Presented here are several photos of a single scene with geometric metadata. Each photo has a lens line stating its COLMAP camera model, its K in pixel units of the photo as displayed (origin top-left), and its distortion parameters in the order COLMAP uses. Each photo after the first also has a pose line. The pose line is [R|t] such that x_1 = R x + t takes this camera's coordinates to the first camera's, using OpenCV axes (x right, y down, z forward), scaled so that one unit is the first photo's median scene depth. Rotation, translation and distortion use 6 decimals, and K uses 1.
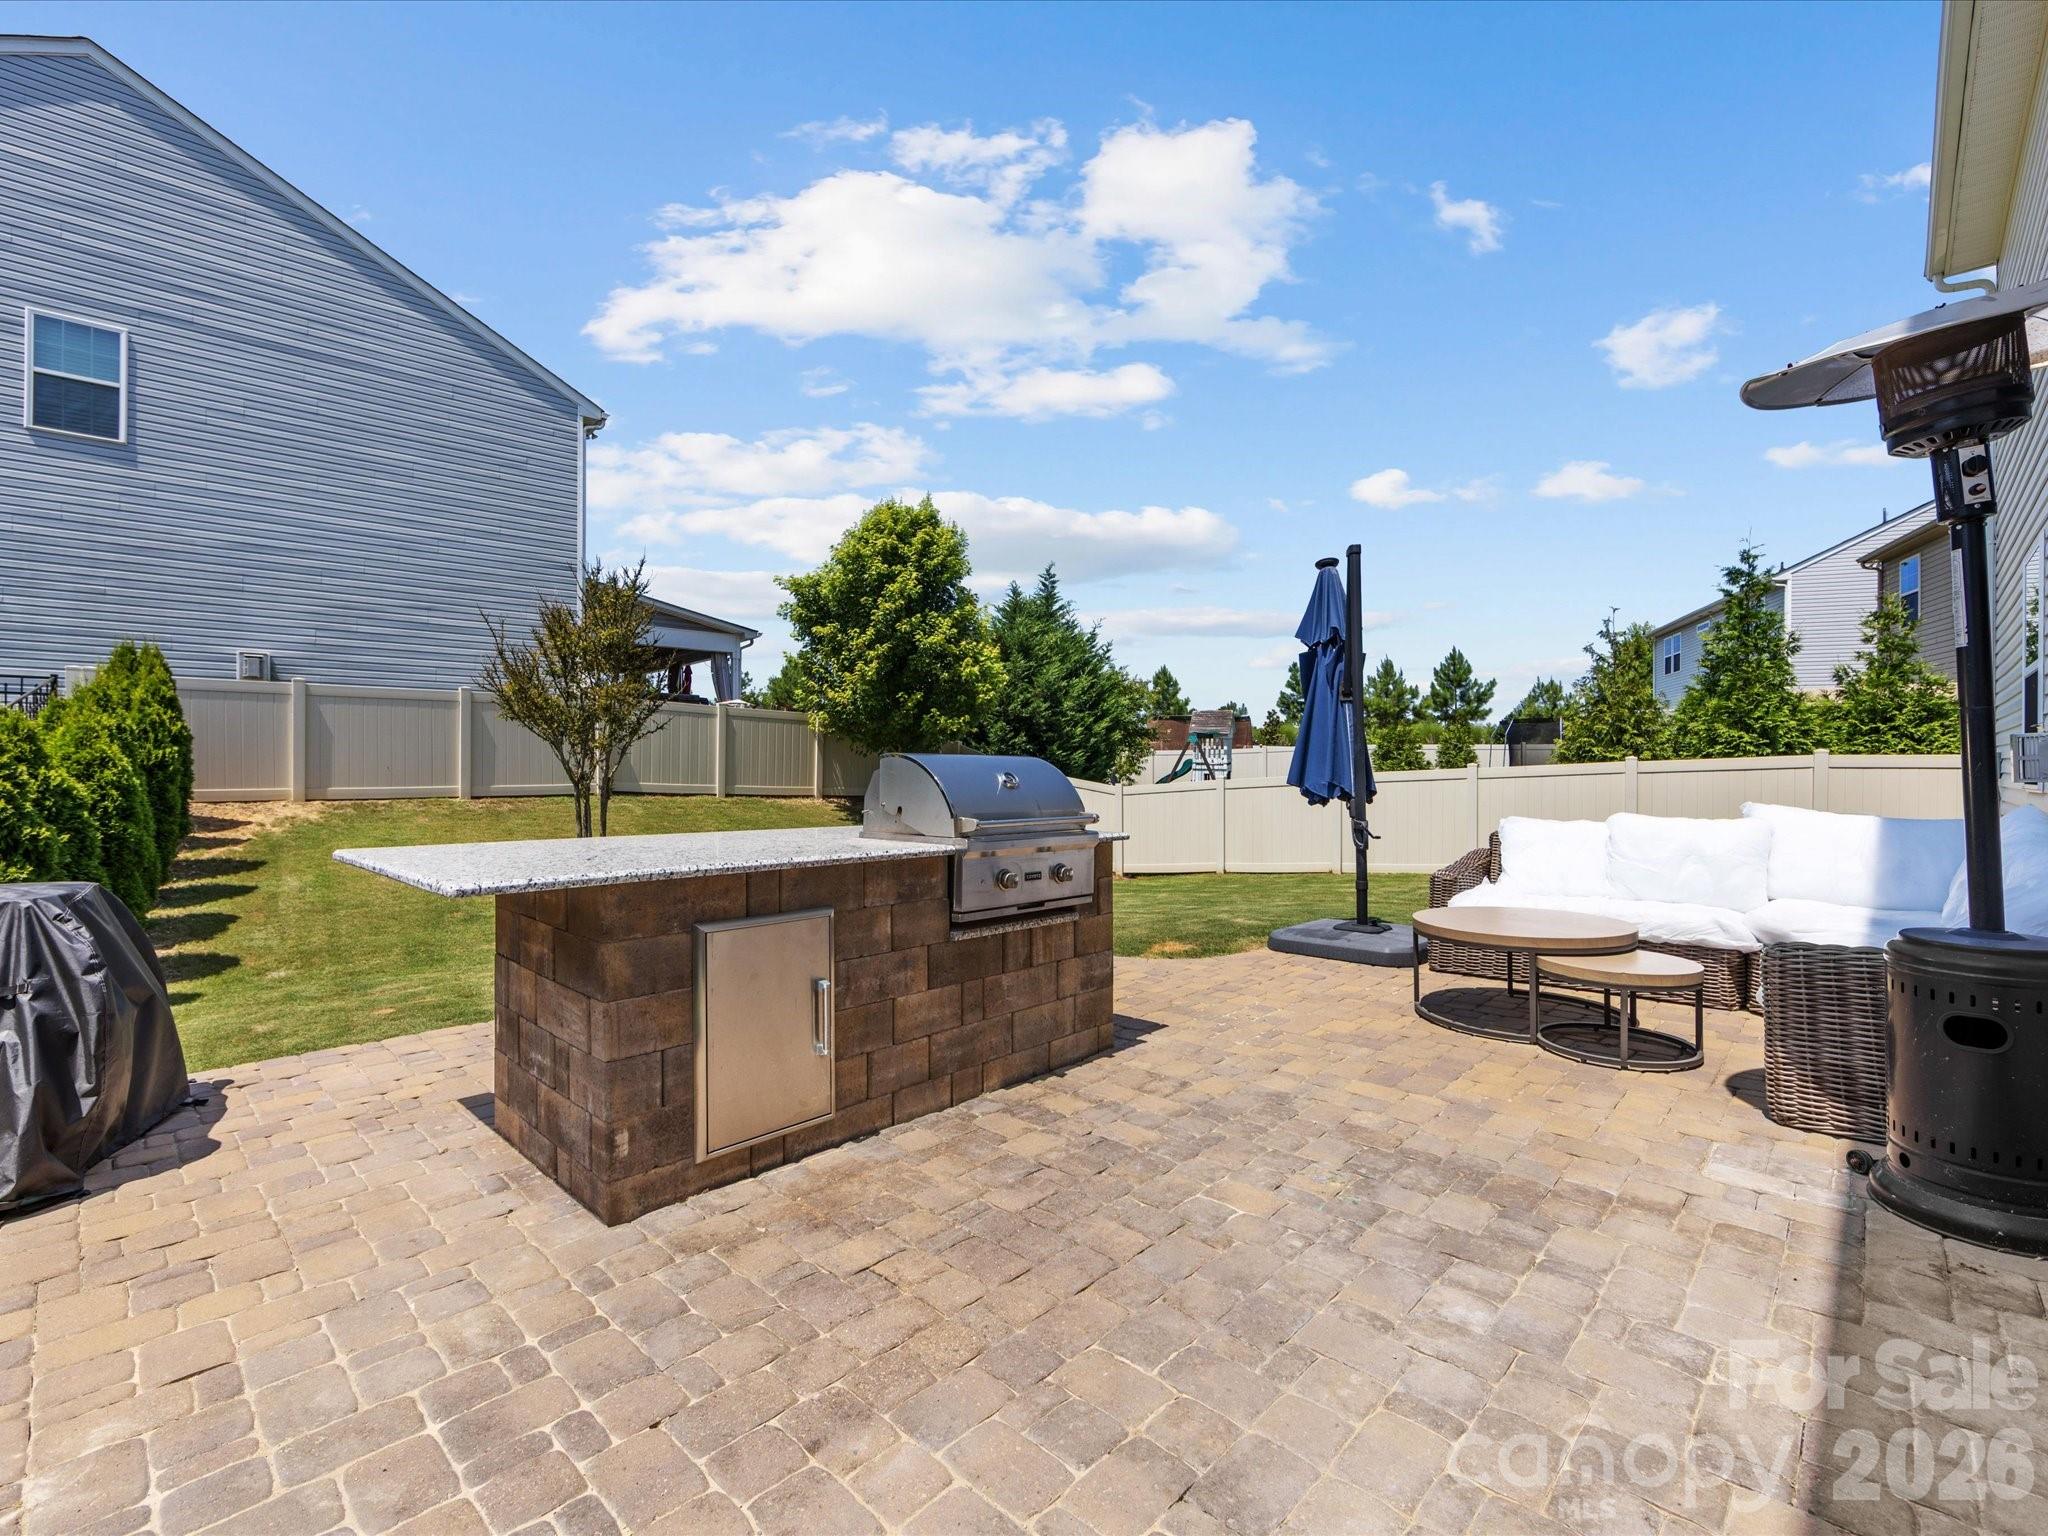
lens RADIAL K [[901.8, 0, 1022.3], [0, 901.8, 769.1], [0, 0, 1]] dist [-0.002803, -0.000264]
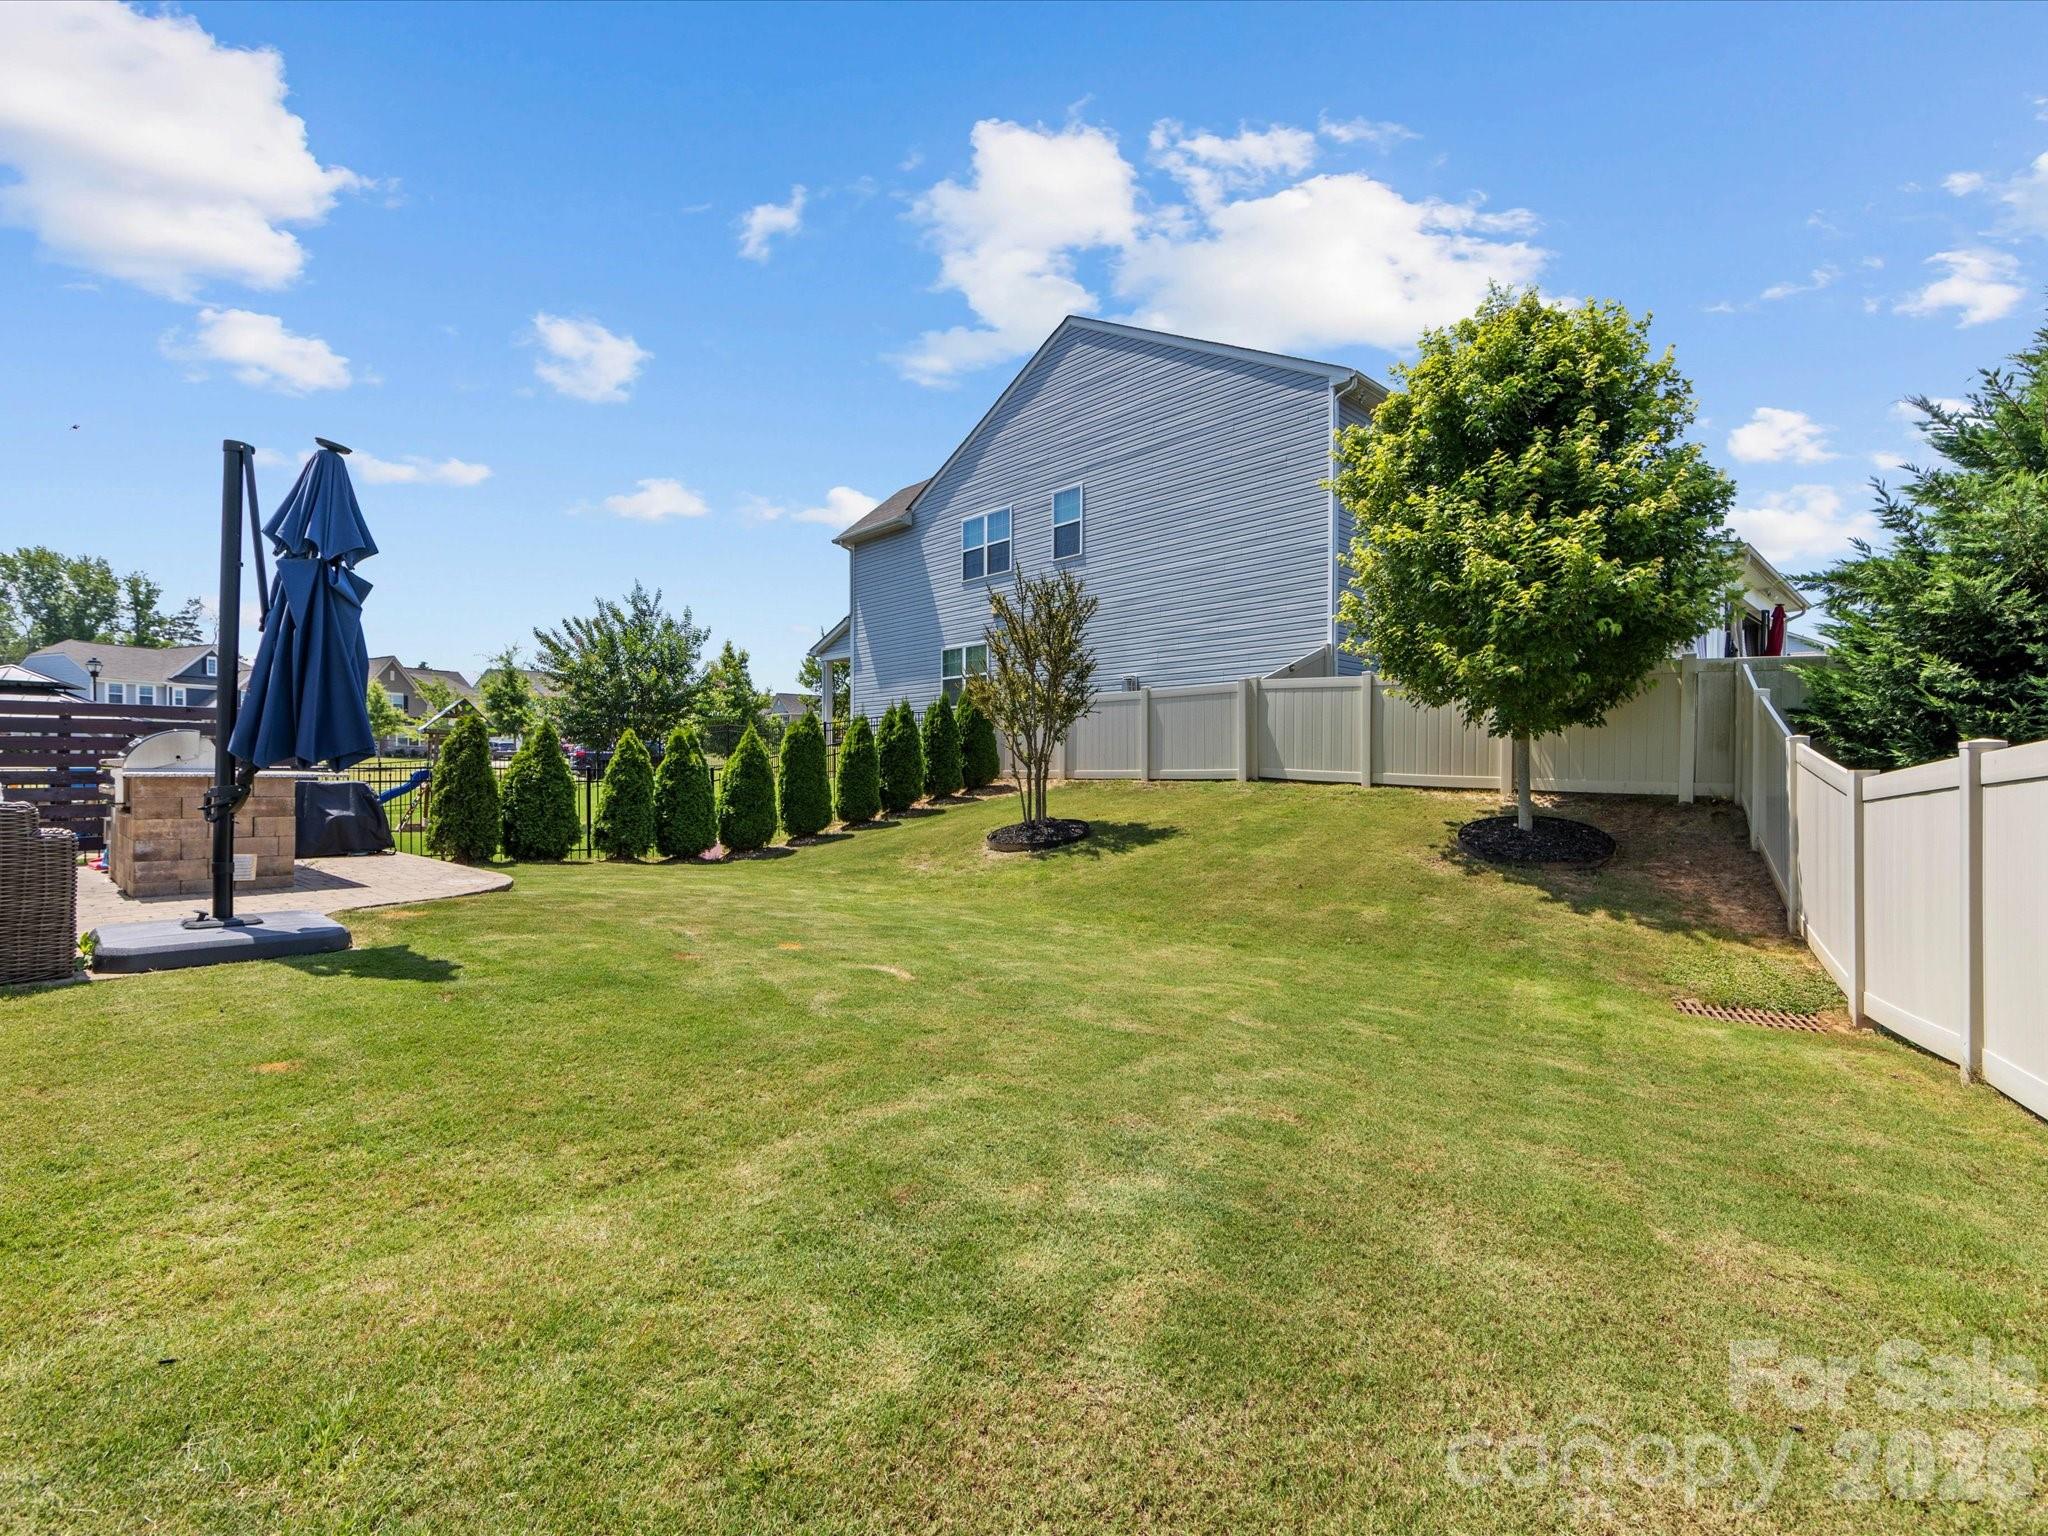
lens RADIAL K [[901.8, 0, 1022.3], [0, 901.8, 769.1], [0, 0, 1]] dist [-0.002803, -0.000264]
pose [[0.042564, -0.004573, -0.999083, 0.510304], [0.000666, 0.999989, -0.004549, 0.020516], [0.999094, -0.000472, 0.042566, 0.726617]]
